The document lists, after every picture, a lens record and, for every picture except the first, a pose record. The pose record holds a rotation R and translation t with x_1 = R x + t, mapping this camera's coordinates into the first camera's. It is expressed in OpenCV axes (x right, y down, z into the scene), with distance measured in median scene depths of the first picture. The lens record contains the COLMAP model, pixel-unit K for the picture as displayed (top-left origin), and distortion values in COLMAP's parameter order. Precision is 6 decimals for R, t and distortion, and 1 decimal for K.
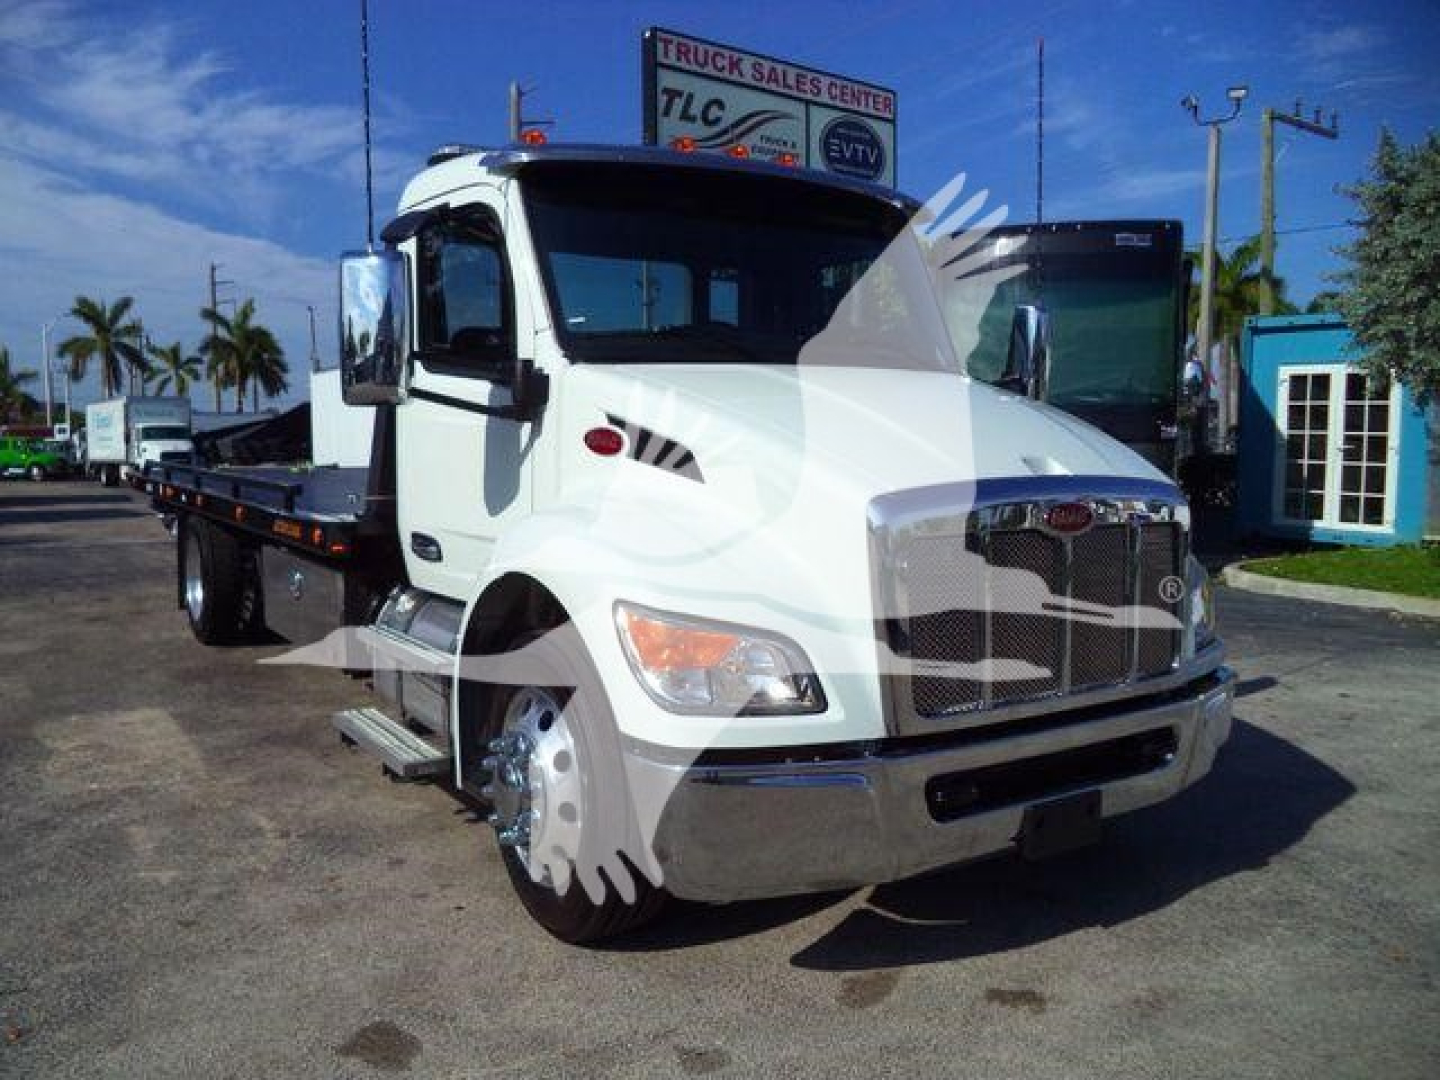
lens RADIAL K [[1148.8, 0, 721.9], [0, 1148.8, 542.5], [0, 0, 1]] dist [-0.021930, -0.005860]
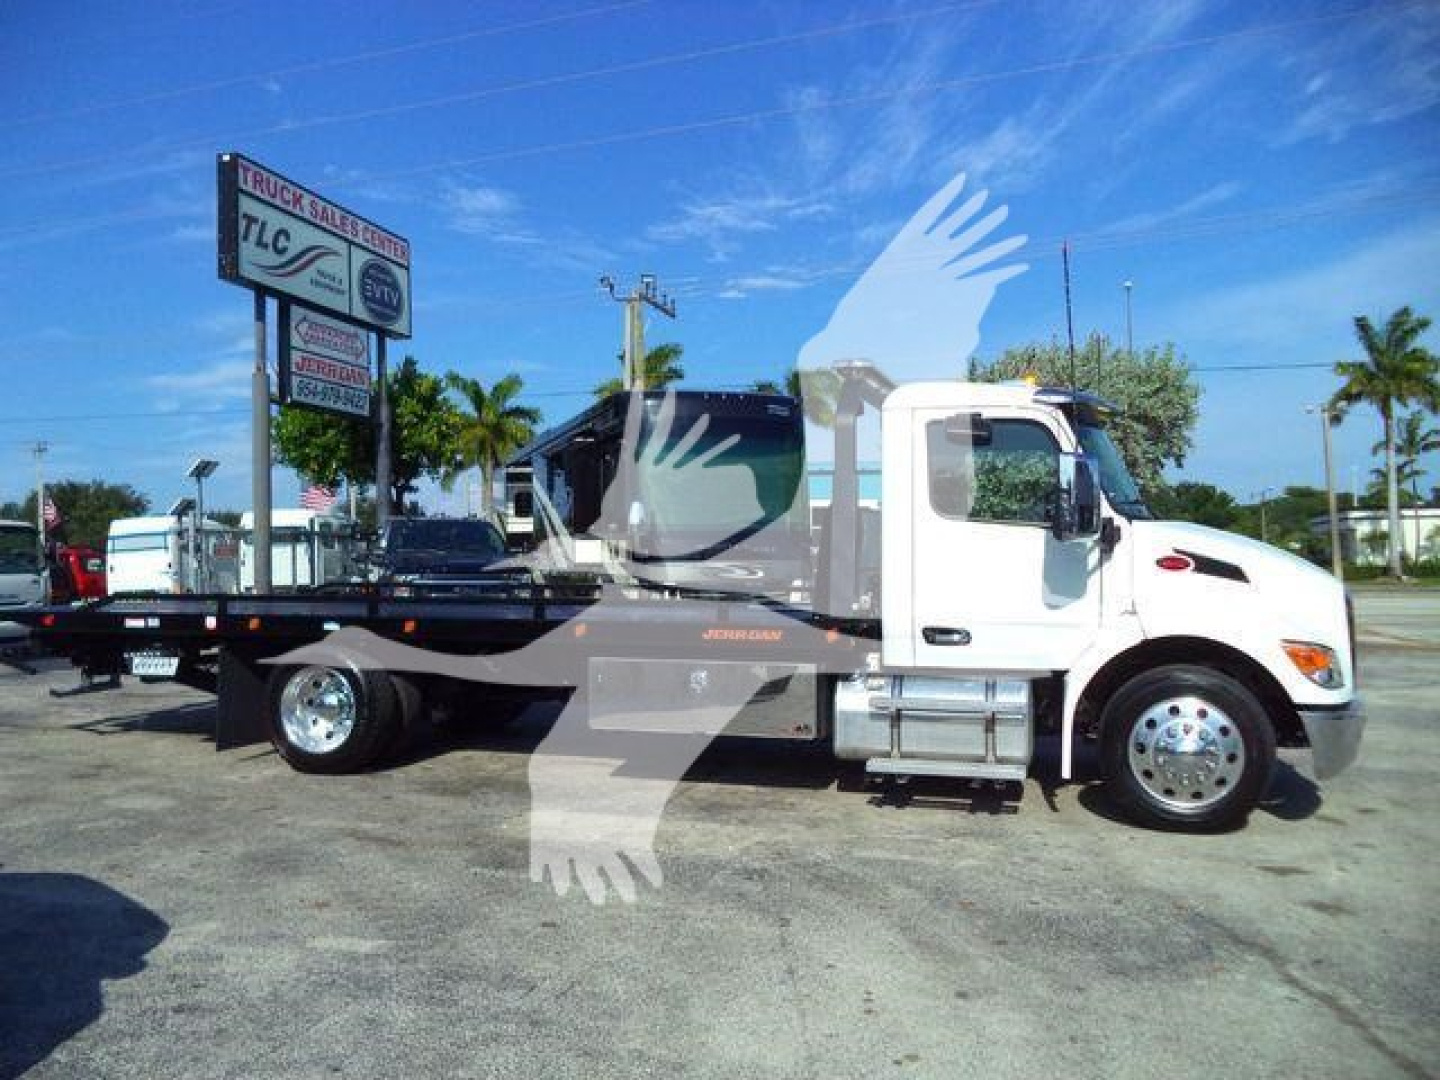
lens RADIAL K [[1133.3, 0, 720.0], [0, 1133.3, 540.0], [0, 0, 1]] dist [-0.029656, -0.002953]
pose [[0.791553, -0.002726, 0.611095, -0.580303], [0.066399, 0.994453, -0.081571, -0.008209], [-0.607483, 0.105144, 0.787343, 0.003471]]
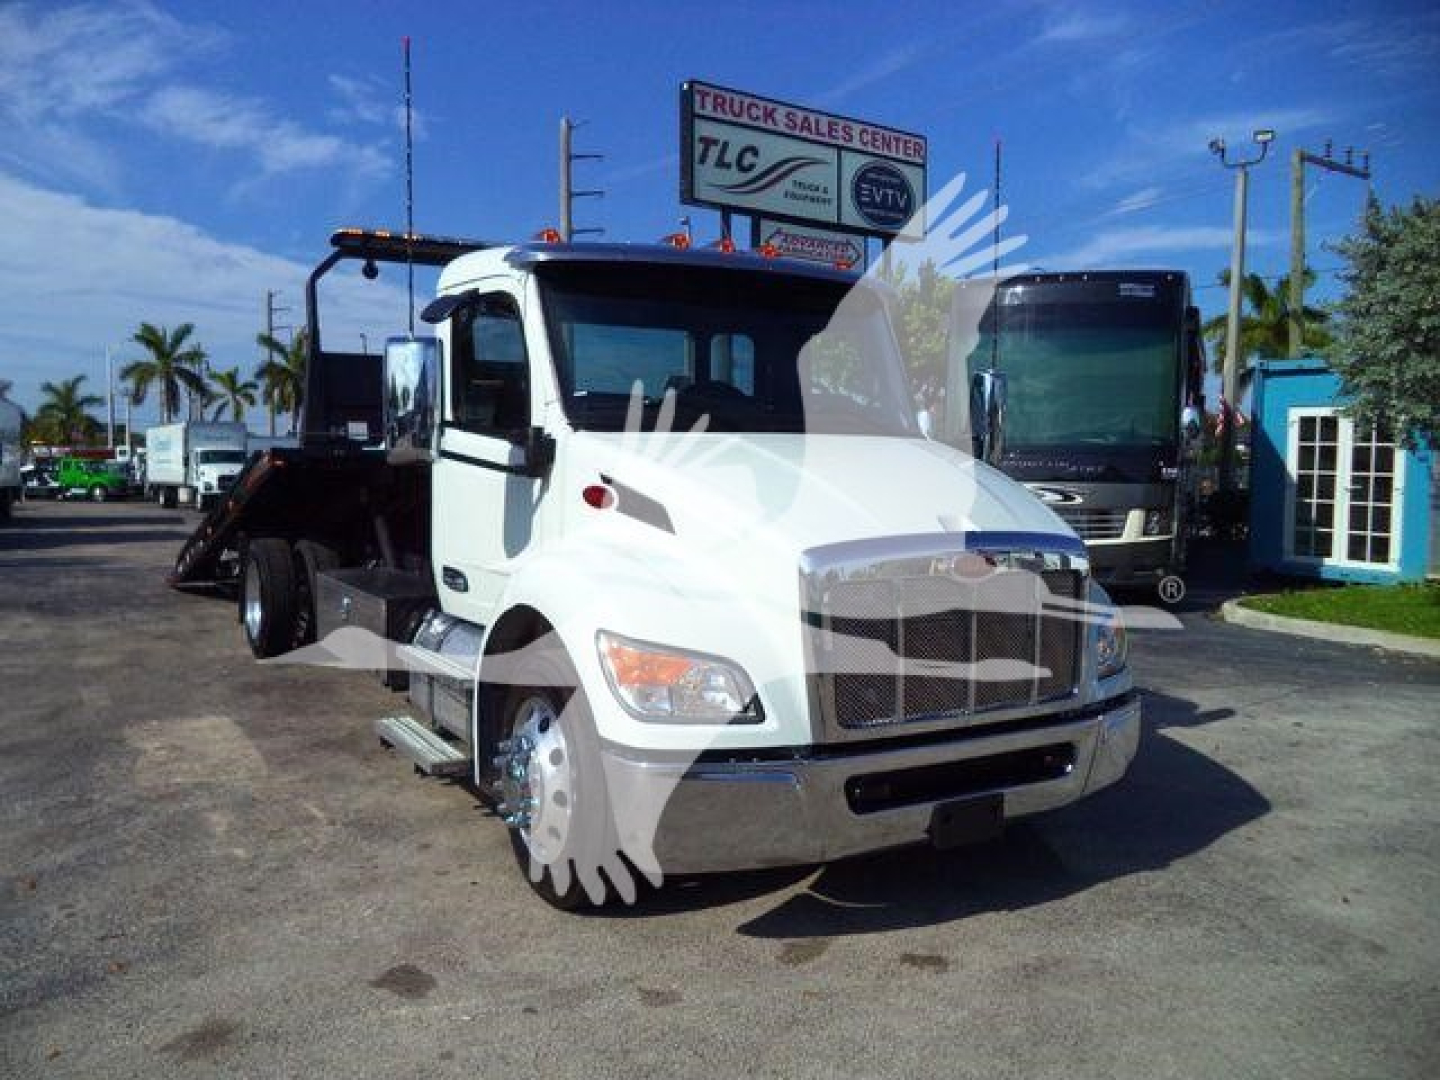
lens RADIAL K [[1147.6, 0, 720.0], [0, 1147.6, 540.0], [0, 0, 1]] dist [-0.032240, 0.006984]
pose [[0.999154, 0.011780, -0.039392, 0.023094], [-0.012776, 0.999603, -0.025118, -0.004068], [0.039080, 0.025600, 0.998908, -0.063688]]
